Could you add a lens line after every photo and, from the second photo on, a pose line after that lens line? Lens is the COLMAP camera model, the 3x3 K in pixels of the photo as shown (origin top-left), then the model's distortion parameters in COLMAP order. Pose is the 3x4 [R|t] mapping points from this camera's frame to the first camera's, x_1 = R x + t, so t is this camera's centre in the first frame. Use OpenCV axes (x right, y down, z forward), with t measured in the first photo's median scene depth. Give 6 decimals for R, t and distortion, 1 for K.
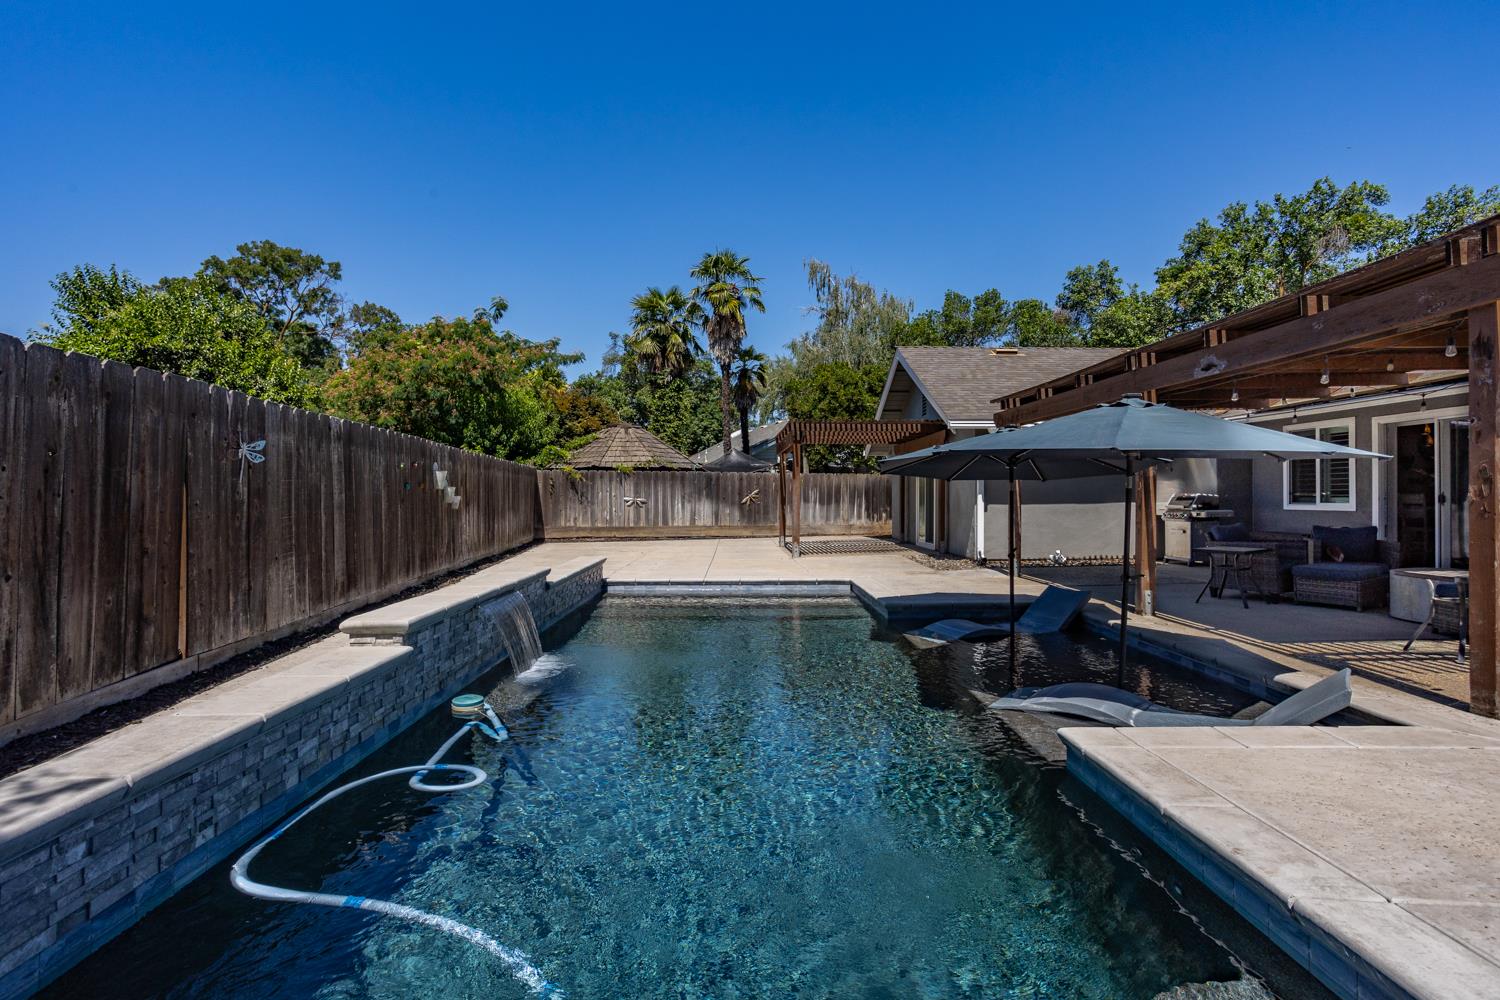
lens RADIAL K [[733.7, 0, 744.3], [0, 733.7, 487.4], [0, 0, 1]] dist [-0.040895, 0.024793]
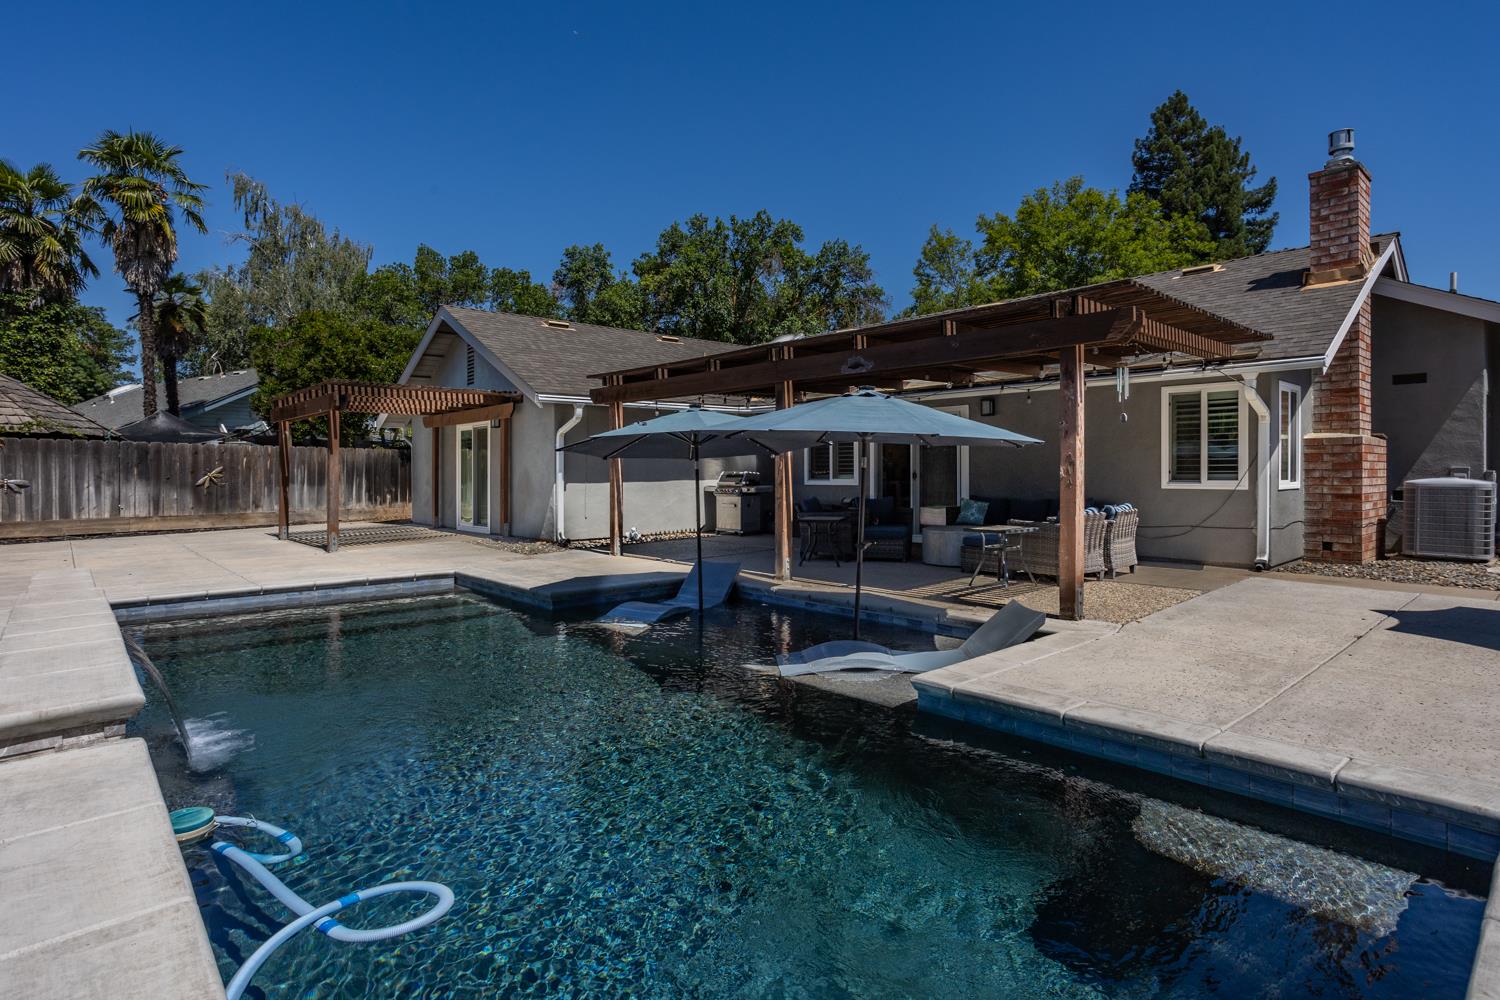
lens RADIAL K [[777.5, 0, 753.5], [0, 777.5, 484.1], [0, 0, 1]] dist [-0.042143, 0.018676]
pose [[0.748190, -0.011491, 0.663385, -0.098261], [-0.004997, 0.999724, 0.022953, 0.000006], [-0.663465, -0.020489, 0.747927, 0.044506]]
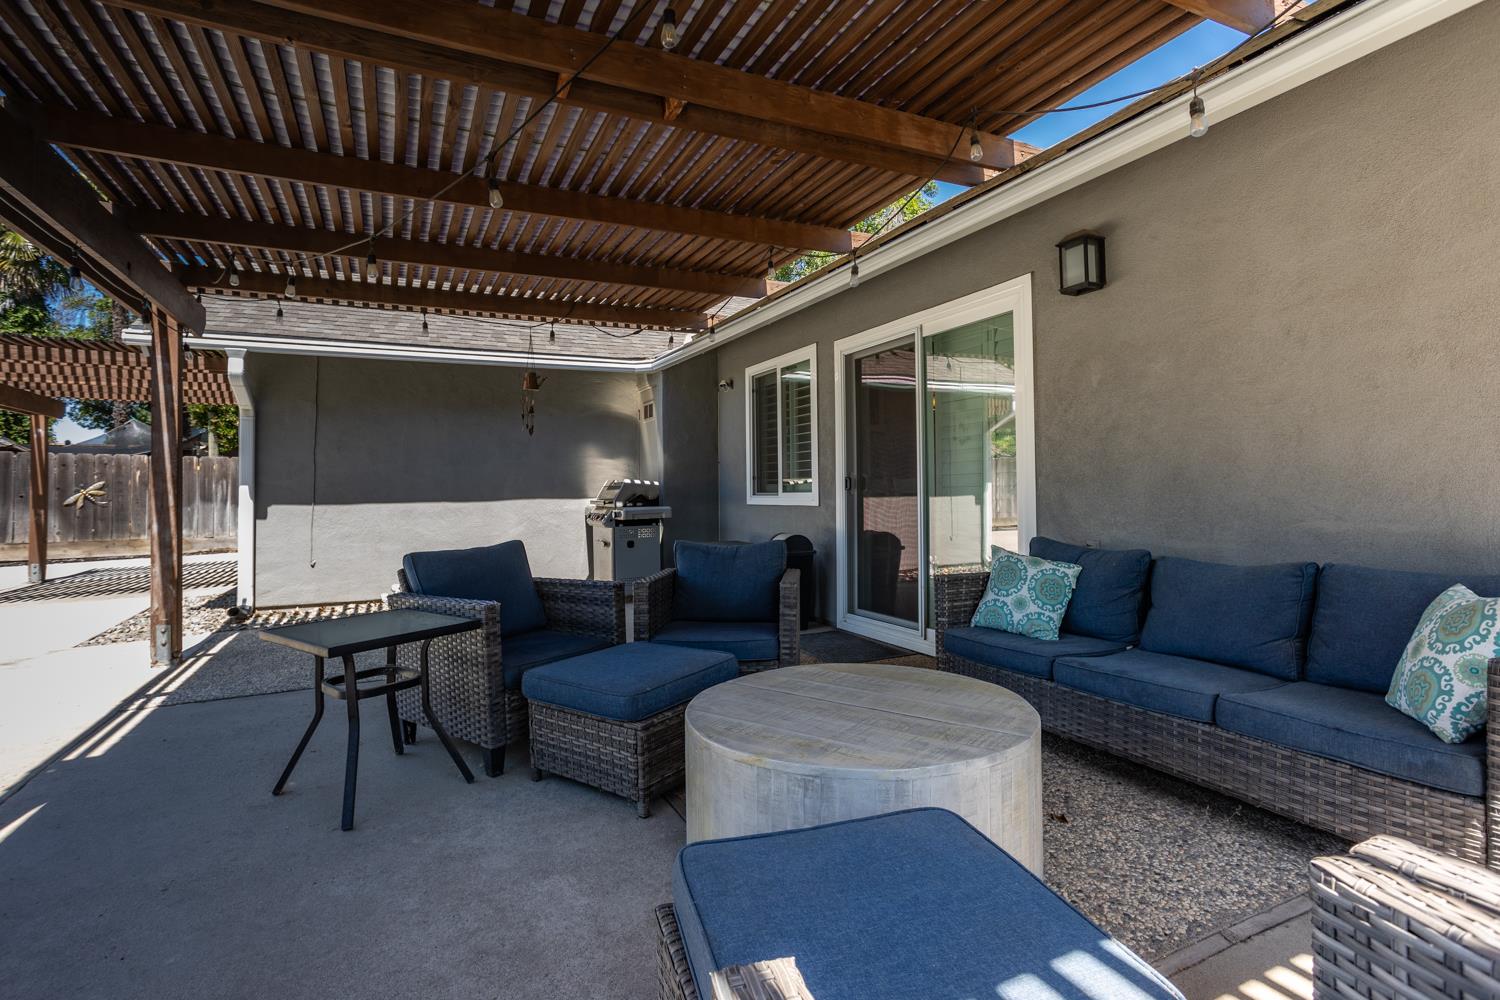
lens RADIAL K [[733.7, 0, 748.3], [0, 733.7, 463.5], [0, 0, 1]] dist [-0.040895, 0.024793]
pose [[0.905599, 0.009216, 0.424035, 0.260343], [0.003680, 0.999556, -0.029584, 0.007692], [-0.424119, 0.028352, 0.905163, 0.233686]]
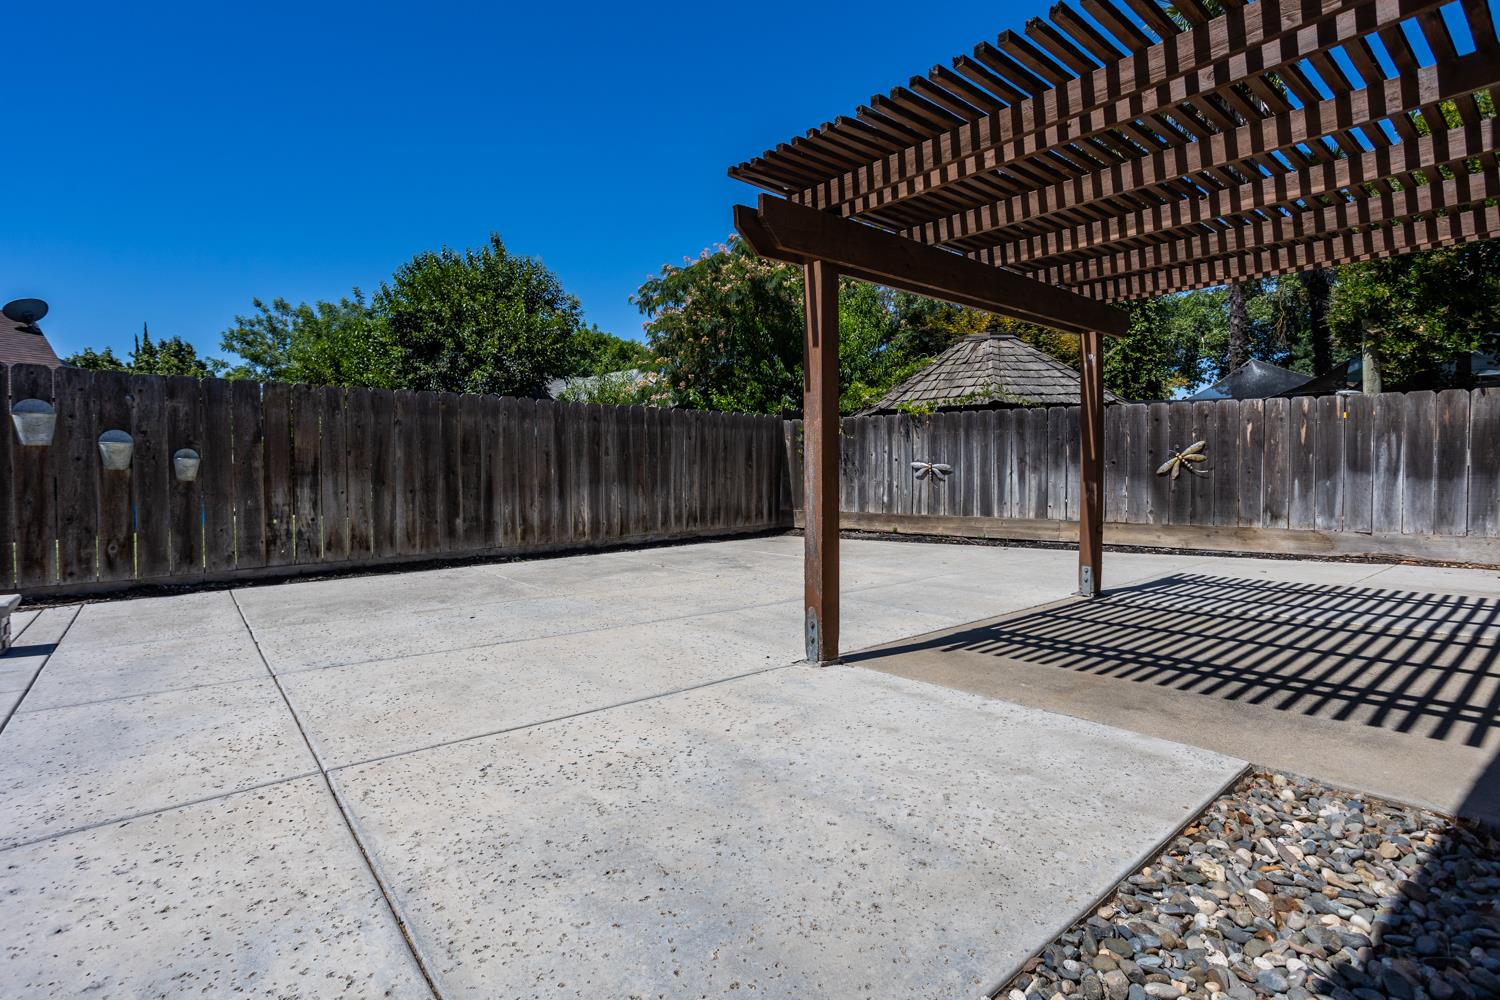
lens RADIAL K [[733.7, 0, 744.7], [0, 733.7, 495.7], [0, 0, 1]] dist [-0.040895, 0.024793]
pose [[0.620965, 0.026766, -0.783381, 0.189276], [0.013709, 0.998893, 0.044996, 0.012258], [0.783718, -0.038680, 0.619911, 0.552642]]
